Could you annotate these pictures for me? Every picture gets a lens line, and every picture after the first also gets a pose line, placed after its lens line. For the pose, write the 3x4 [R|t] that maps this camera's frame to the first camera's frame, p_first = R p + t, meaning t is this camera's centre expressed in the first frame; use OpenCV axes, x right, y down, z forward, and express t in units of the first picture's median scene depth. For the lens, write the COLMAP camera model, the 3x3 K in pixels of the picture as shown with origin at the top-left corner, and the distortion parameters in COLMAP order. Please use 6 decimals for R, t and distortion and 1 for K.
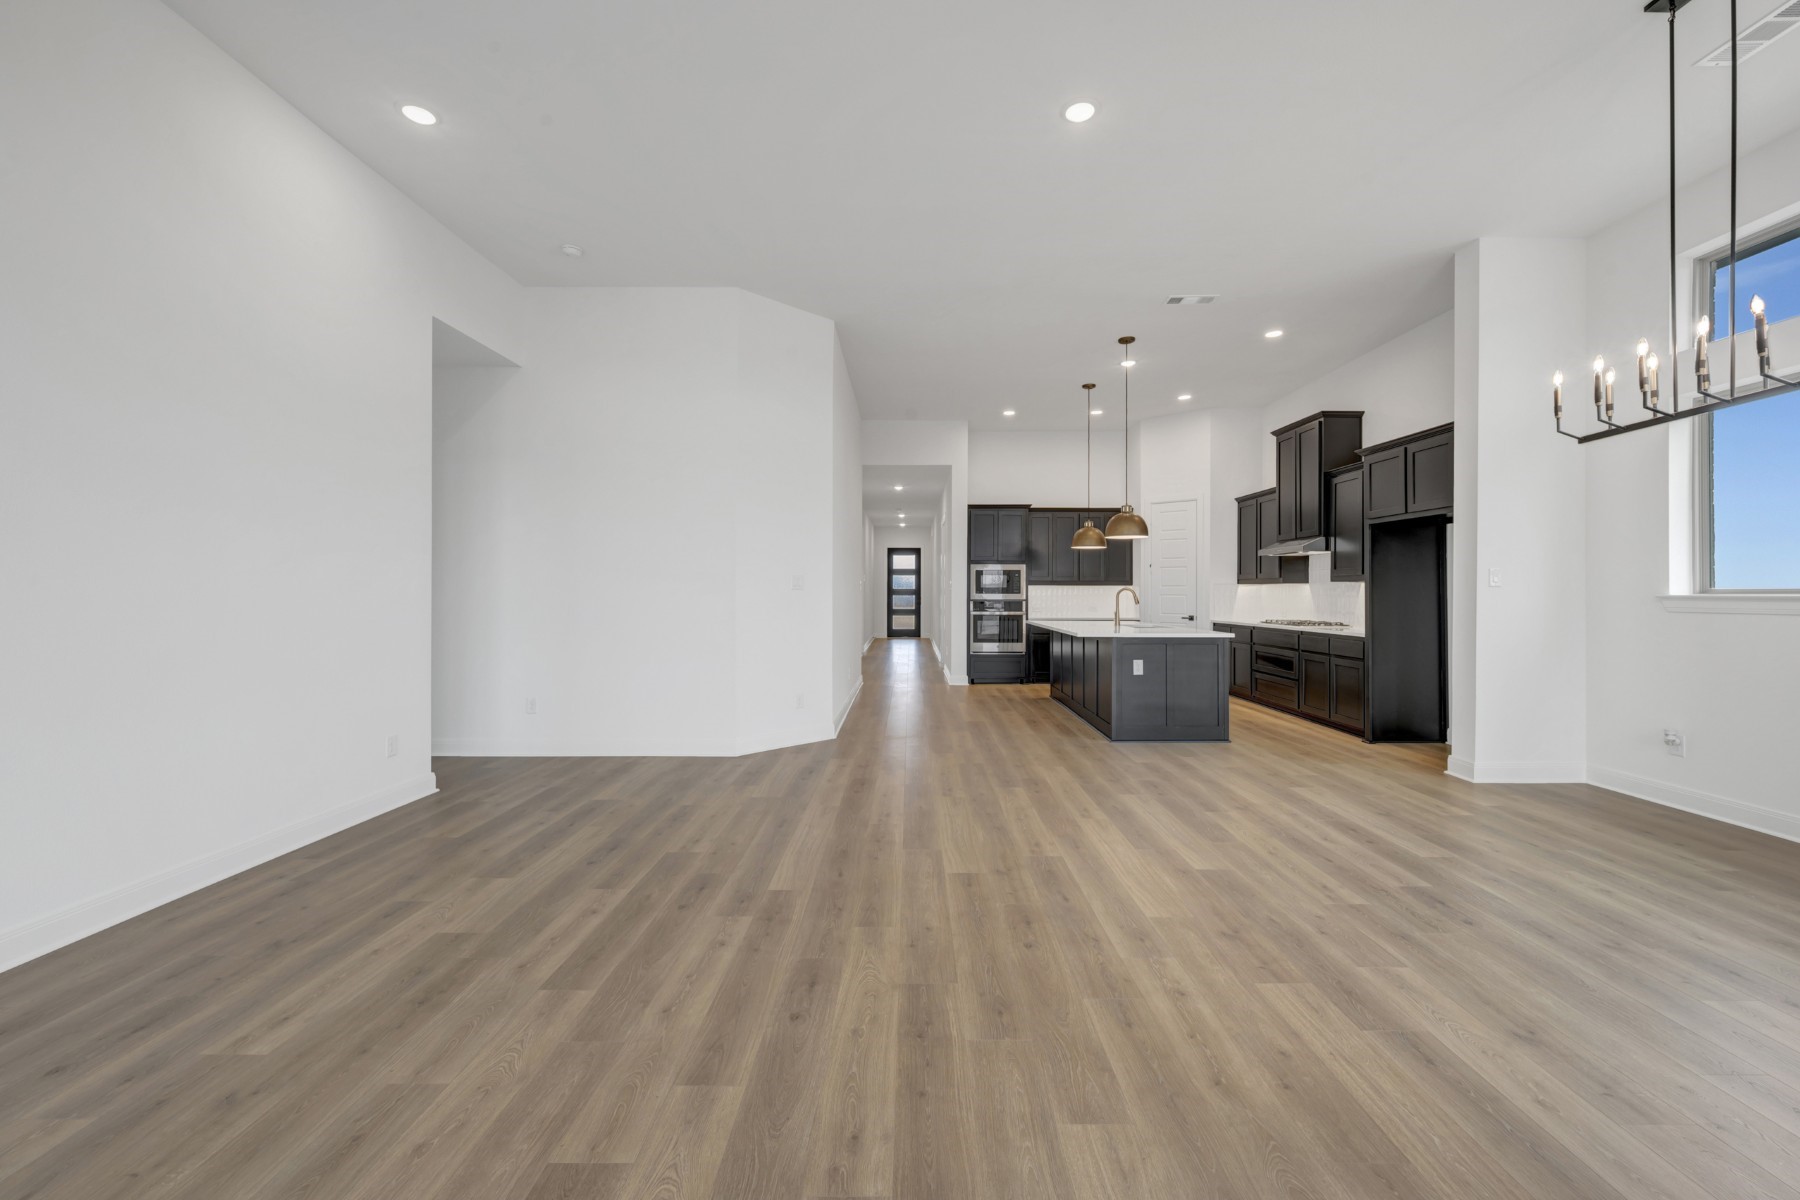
lens RADIAL K [[719.9, 0, 902.9], [0, 719.9, 583.3], [0, 0, 1]] dist [-0.000831, 0.000265]
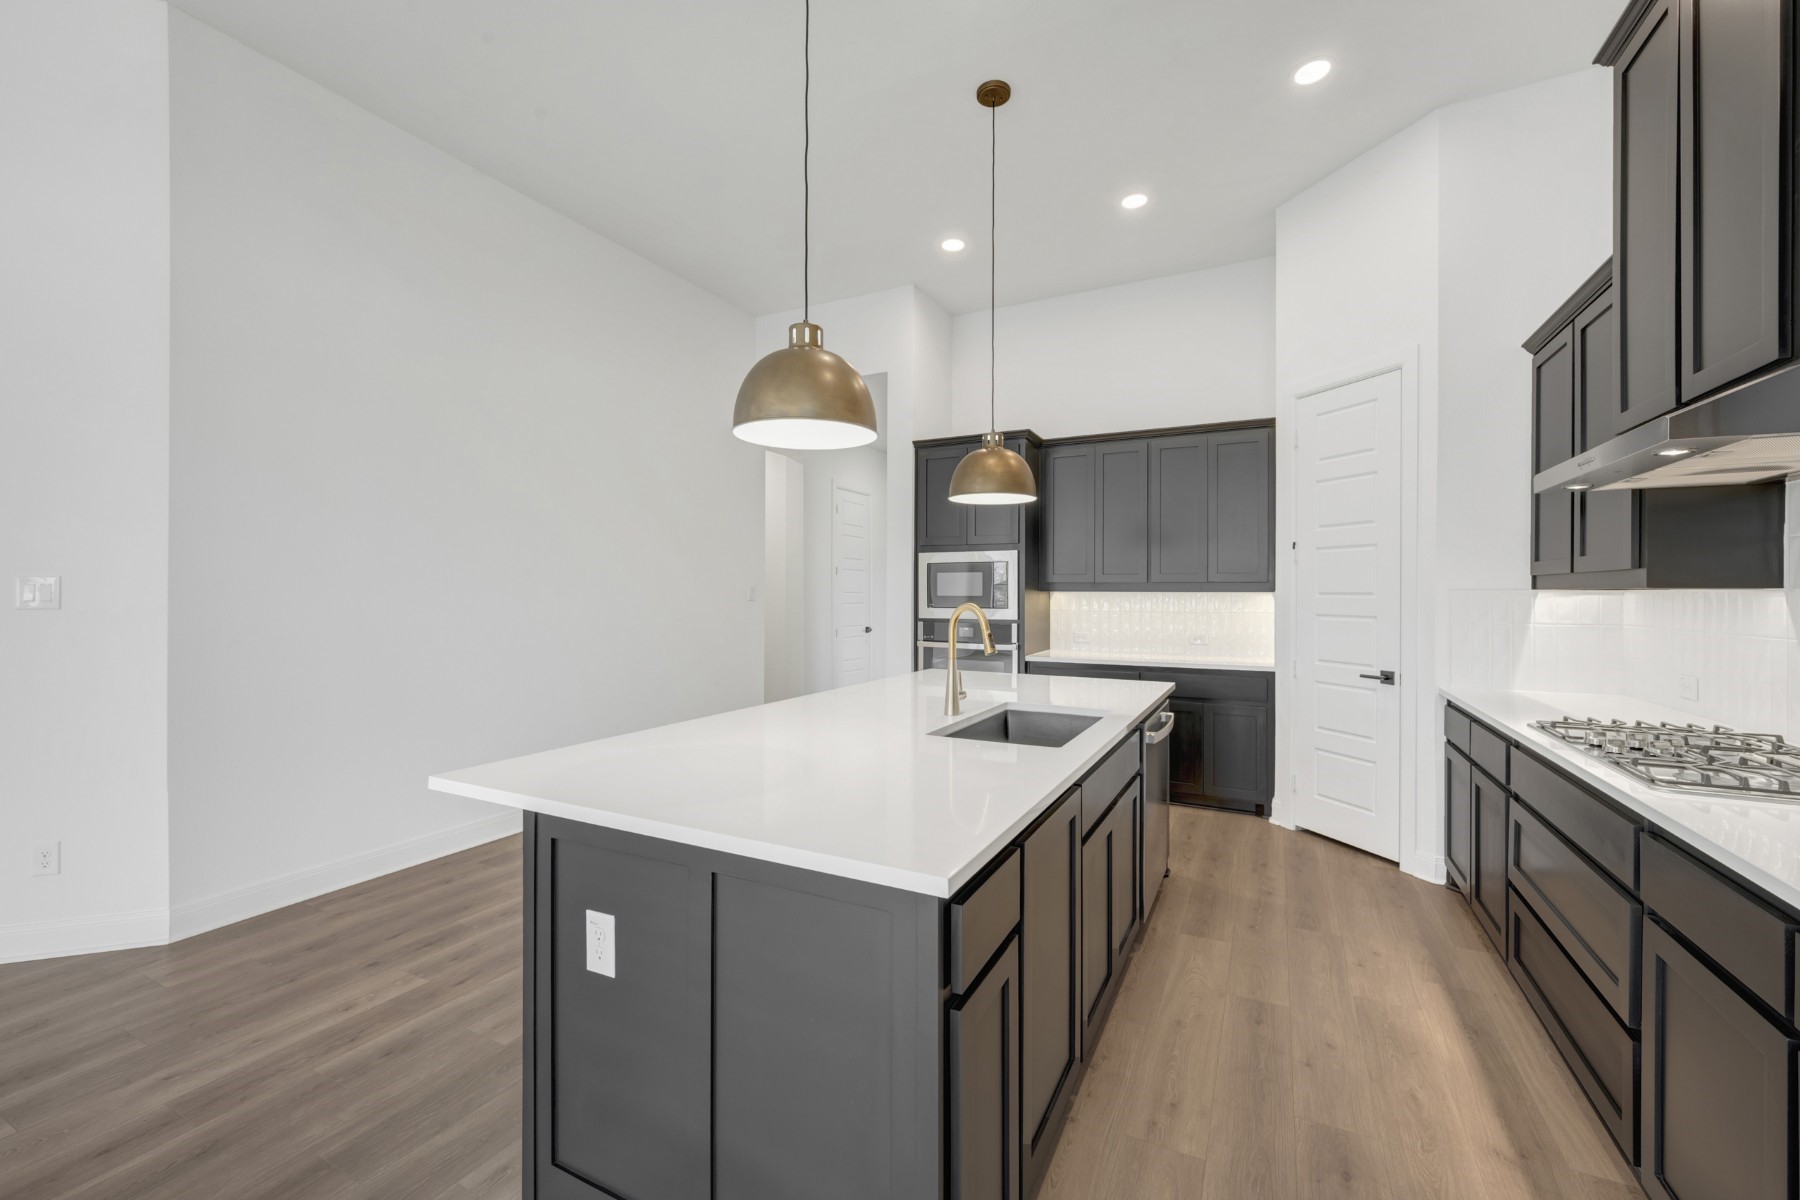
lens RADIAL K [[719.9, 0, 918.0], [0, 719.9, 591.1], [0, 0, 1]] dist [-0.000831, 0.000265]
pose [[0.893220, 0.001725, -0.449617, 0.661512], [0.001159, 0.999980, 0.006139, -0.001931], [0.449618, -0.006005, 0.893201, 1.030559]]
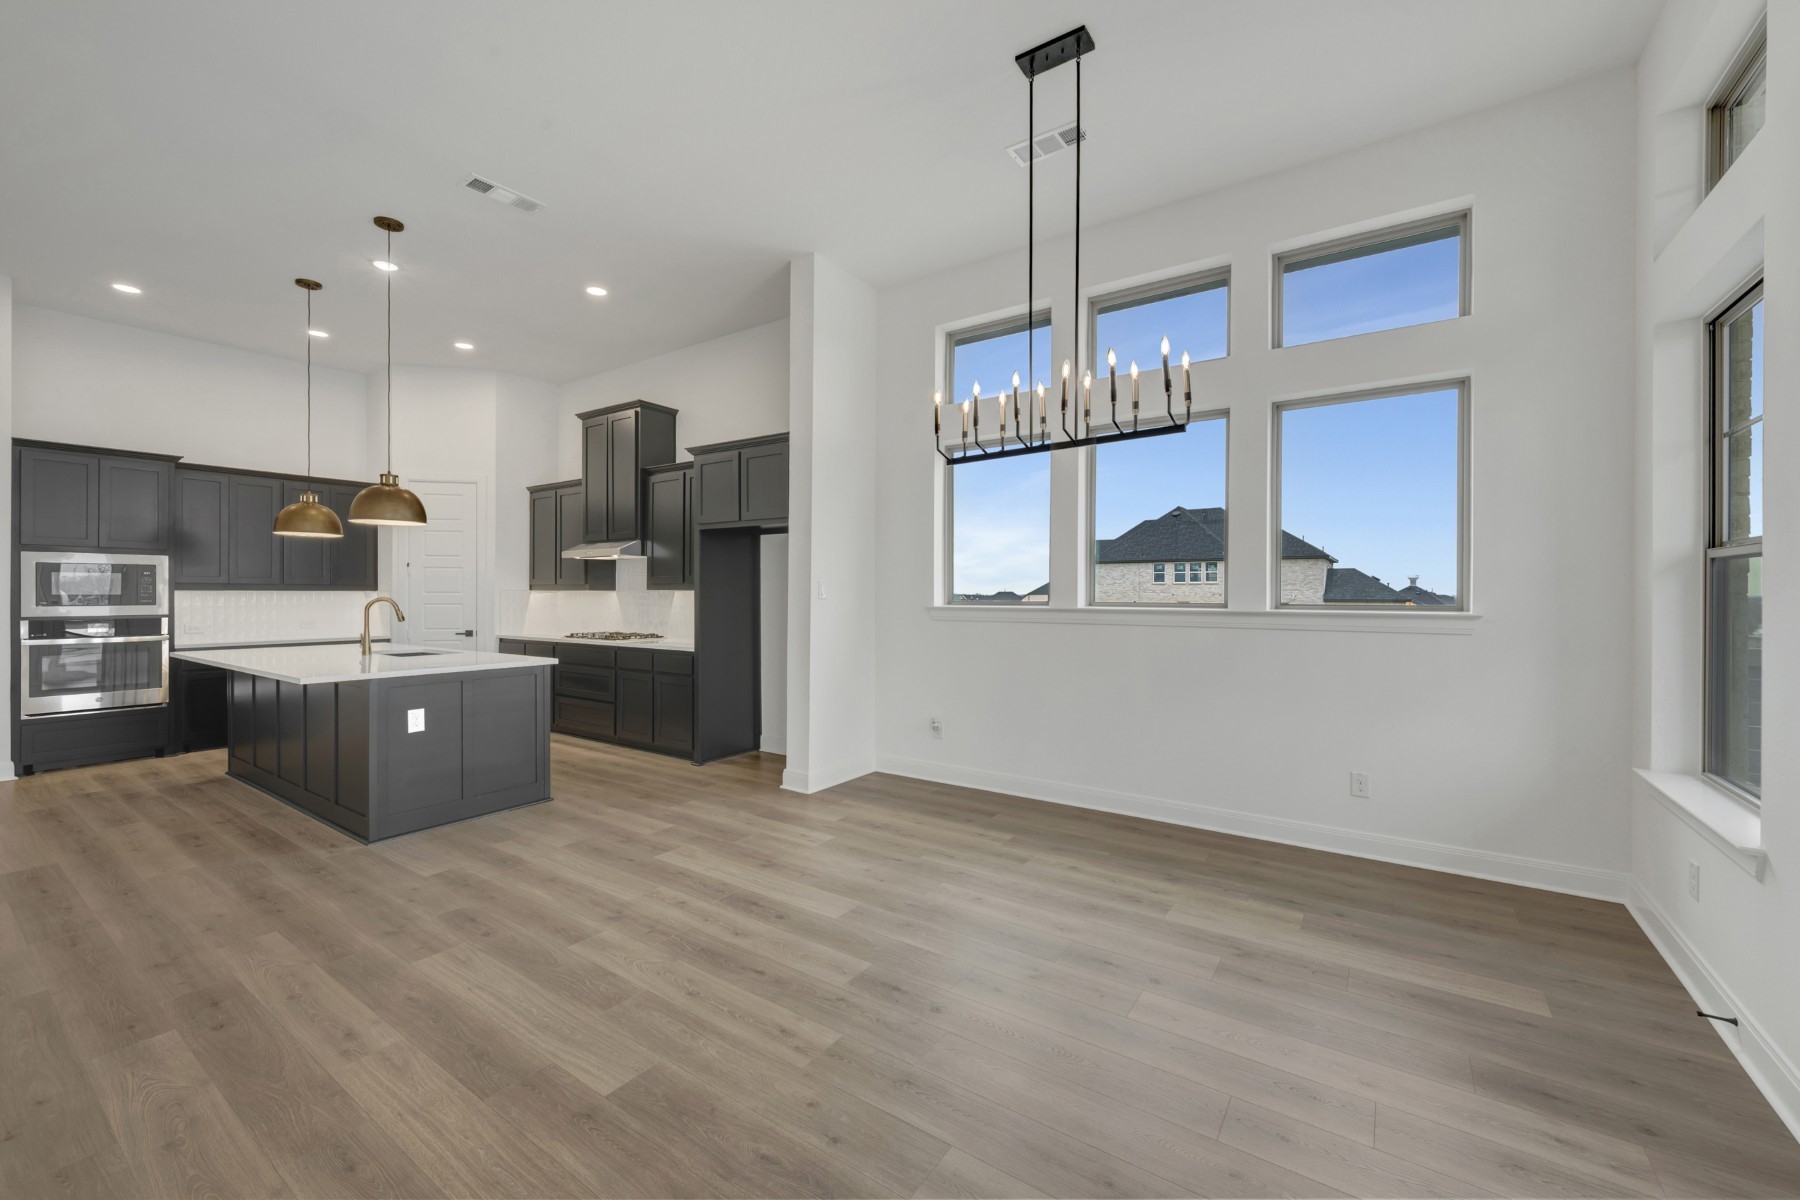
lens RADIAL K [[719.9, 0, 917.7], [0, 719.9, 597.3], [0, 0, 1]] dist [-0.000831, 0.000265]
pose [[0.556722, -0.004396, 0.830687, 0.041316], [-0.010367, 0.999871, 0.012238, -0.011209], [-0.830634, -0.015425, 0.556605, 0.300198]]
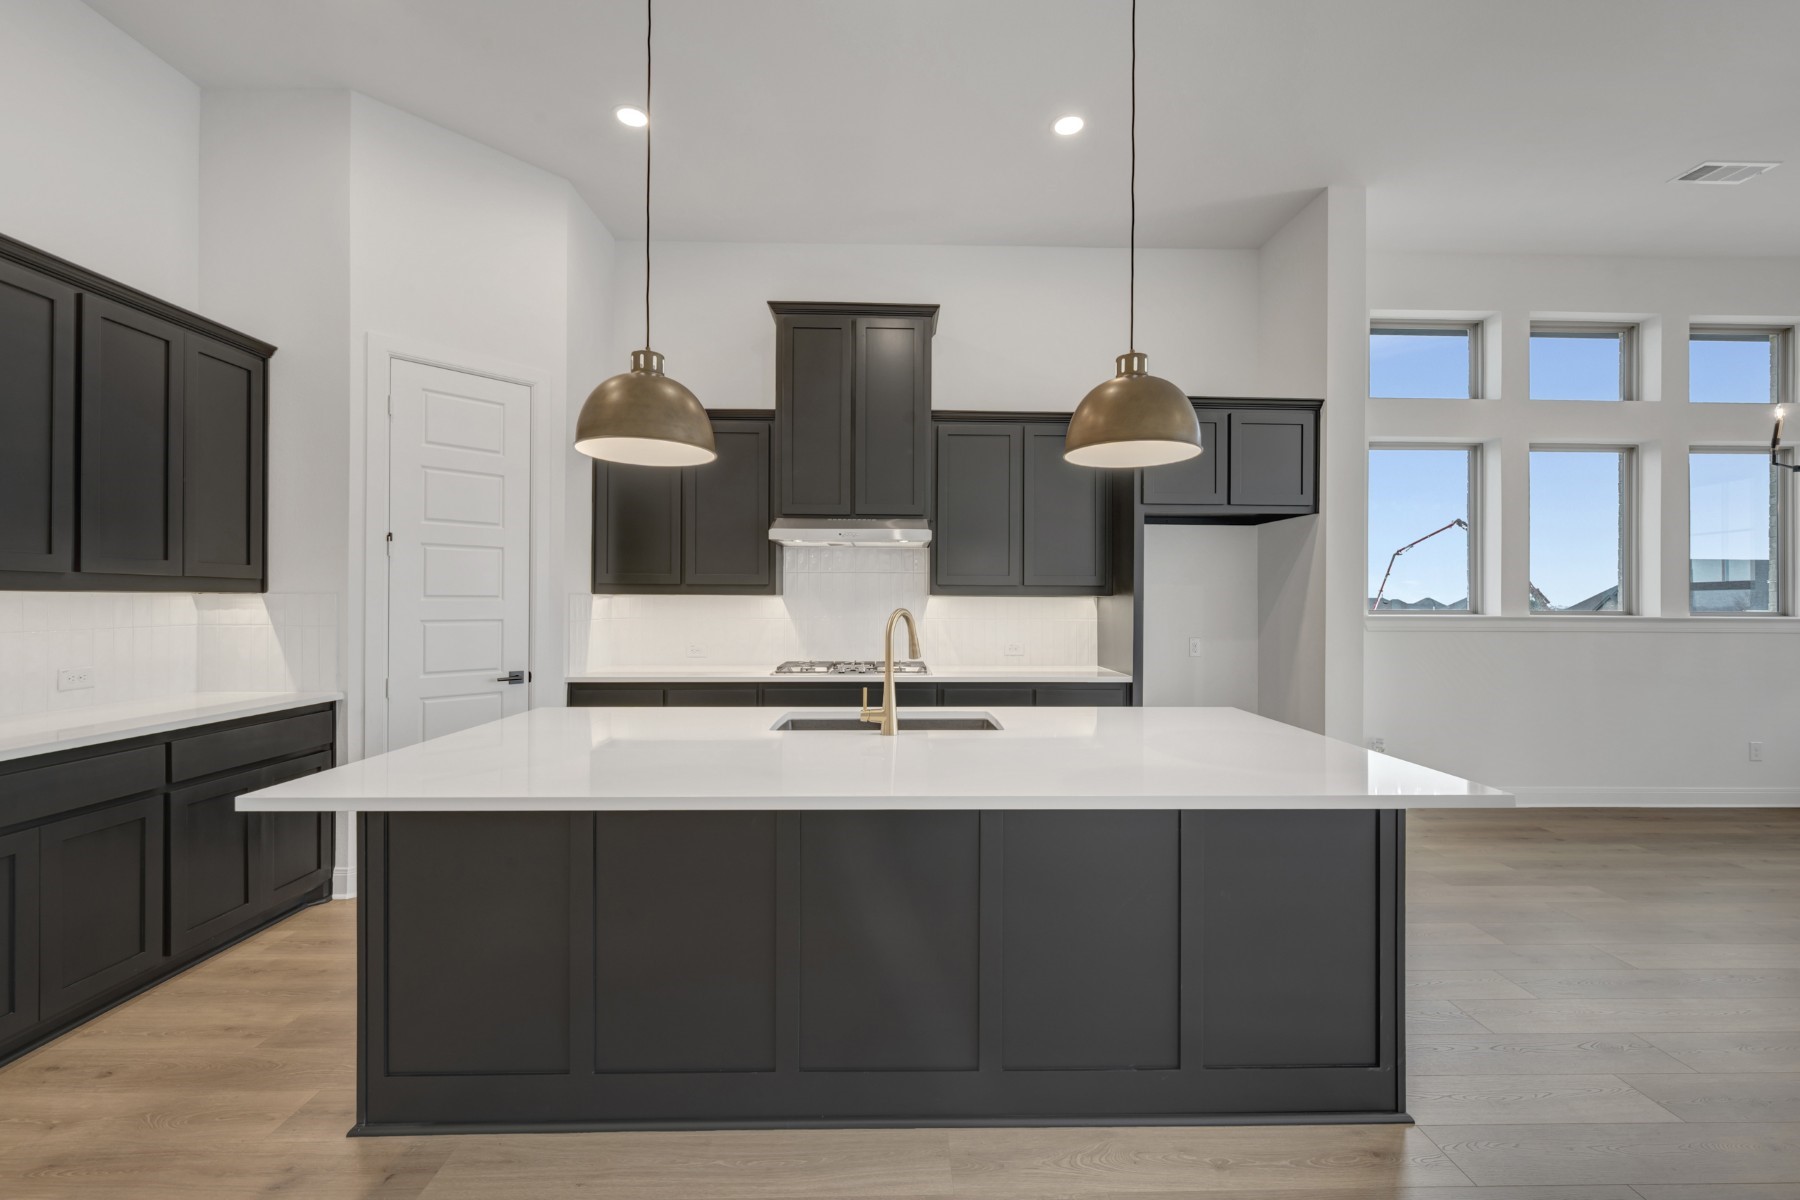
lens RADIAL K [[719.9, 0, 911.5], [0, 719.9, 597.7], [0, 0, 1]] dist [-0.000831, 0.000265]
pose [[-0.030776, 0.014658, 0.999419, -0.005584], [-0.012011, 0.999815, -0.015034, 0.013961], [-0.999454, -0.012466, -0.030594, 1.505175]]
